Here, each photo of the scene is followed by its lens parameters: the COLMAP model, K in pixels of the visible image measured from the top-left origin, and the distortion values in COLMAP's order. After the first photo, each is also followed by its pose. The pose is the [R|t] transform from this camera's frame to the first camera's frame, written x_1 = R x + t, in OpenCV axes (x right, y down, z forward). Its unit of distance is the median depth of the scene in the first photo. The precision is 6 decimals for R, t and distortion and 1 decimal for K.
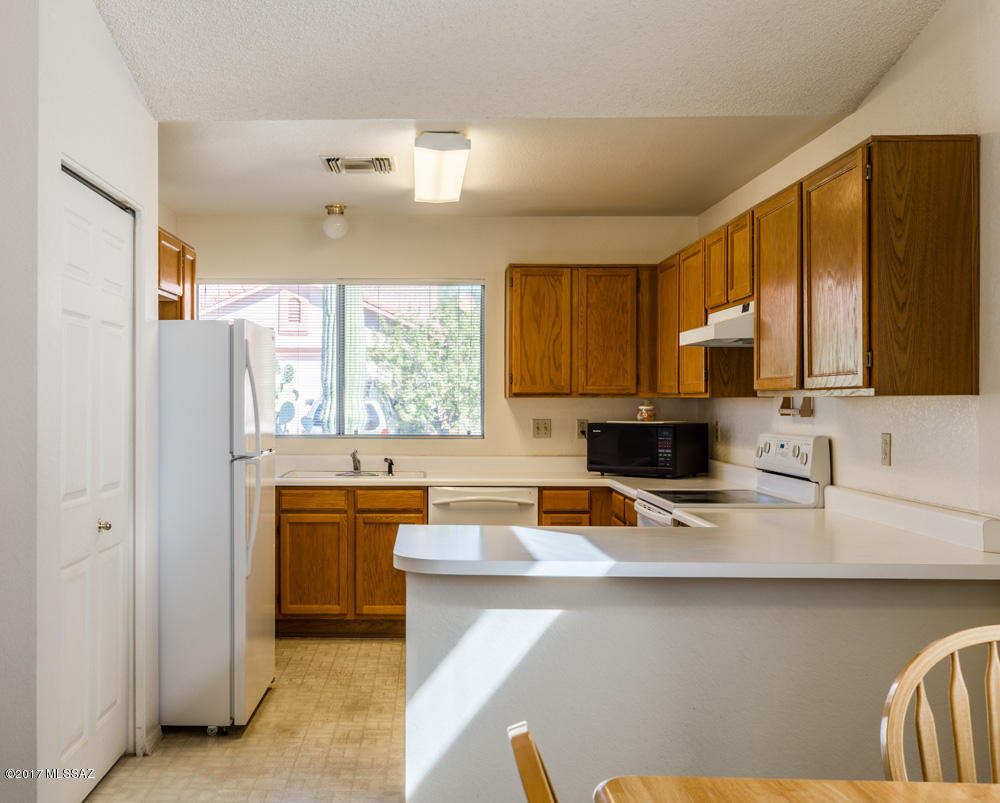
lens RADIAL K [[1153.5, 0, 380.1], [0, 1153.5, 407.5], [0, 0, 1]] dist [-0.019282, 0.000000]
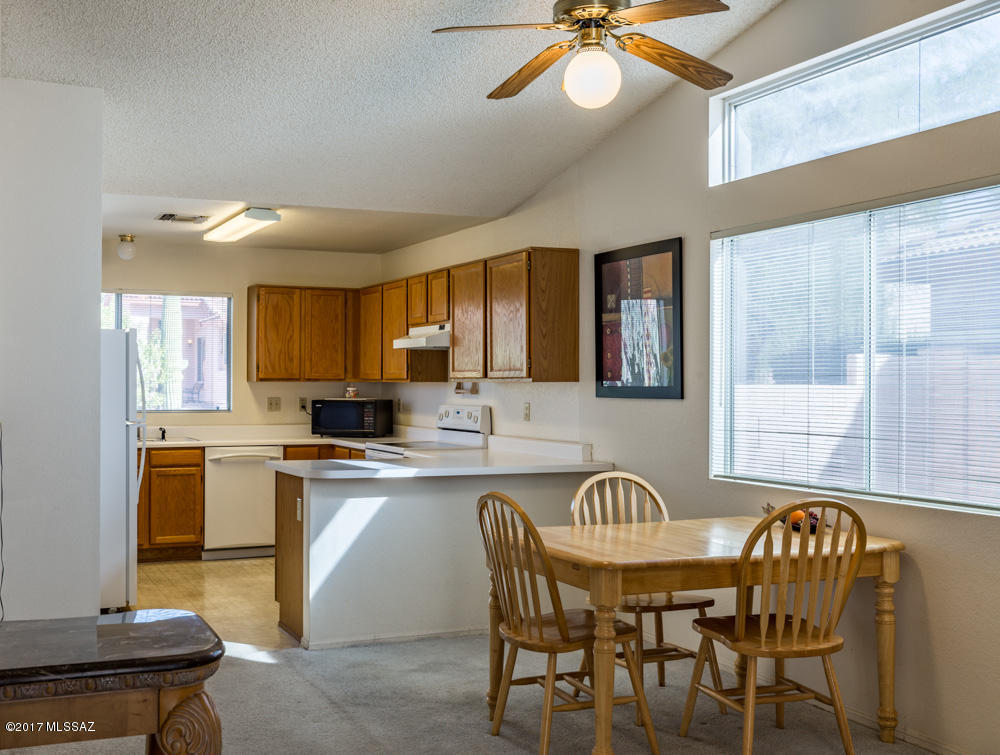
lens RADIAL K [[1232.7, 0, 492.9], [0, 1232.7, 376.0], [0, 0, 1]] dist [-0.007457, 0.000000]
pose [[0.890763, 0.003742, 0.454453, -0.316547], [0.001282, 0.999941, -0.010746, 0.000841], [-0.454467, 0.010154, 0.890706, -0.451553]]
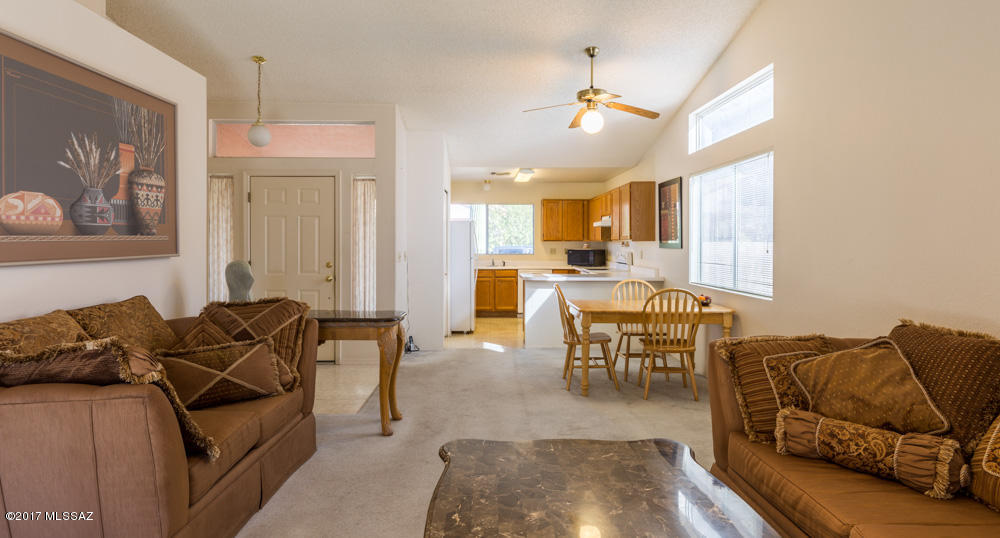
lens RADIAL K [[665.4, 0, 480.5], [0, 665.4, 243.4], [0, 0, 1]] dist [0.000146, 0.001441]
pose [[0.999232, -0.001341, 0.039164, -0.133584], [0.001502, 0.999991, -0.004067, 0.003982], [-0.039158, 0.004123, 0.999225, -0.837887]]
